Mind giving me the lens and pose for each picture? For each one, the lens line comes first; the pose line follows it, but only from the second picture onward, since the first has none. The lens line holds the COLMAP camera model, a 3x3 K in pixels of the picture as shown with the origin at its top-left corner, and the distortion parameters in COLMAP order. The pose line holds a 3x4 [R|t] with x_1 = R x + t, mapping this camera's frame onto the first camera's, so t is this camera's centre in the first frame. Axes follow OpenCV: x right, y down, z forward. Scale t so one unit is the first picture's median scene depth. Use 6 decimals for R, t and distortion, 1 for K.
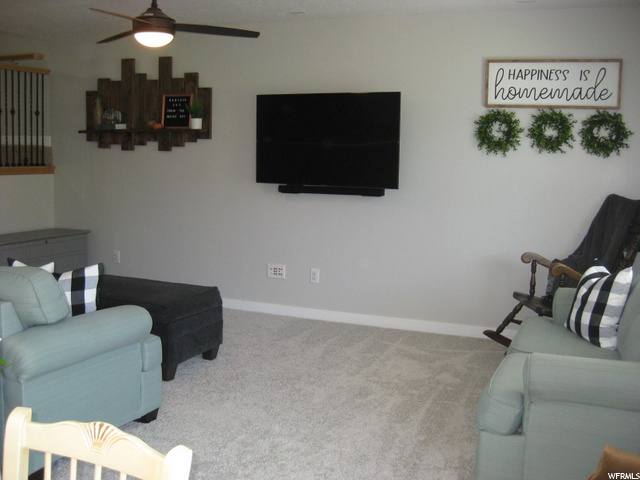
lens RADIAL K [[715.2, 0, 320.4], [0, 715.2, 239.3], [0, 0, 1]] dist [-0.140525, 0.000000]
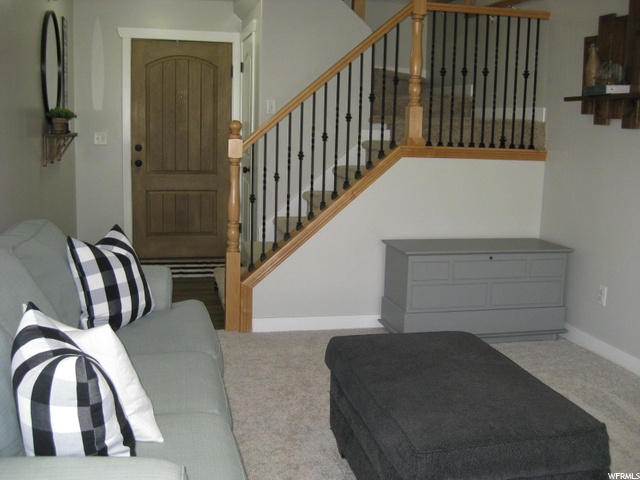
lens RADIAL K [[715.2, 0, 319.6], [0, 715.2, 240.9], [0, 0, 1]] dist [-0.140525, 0.000000]
pose [[0.600265, 0.121211, -0.790563, 0.051430], [-0.109753, 0.991582, 0.068698, -0.039628], [0.792235, 0.045530, 0.608516, 0.412623]]
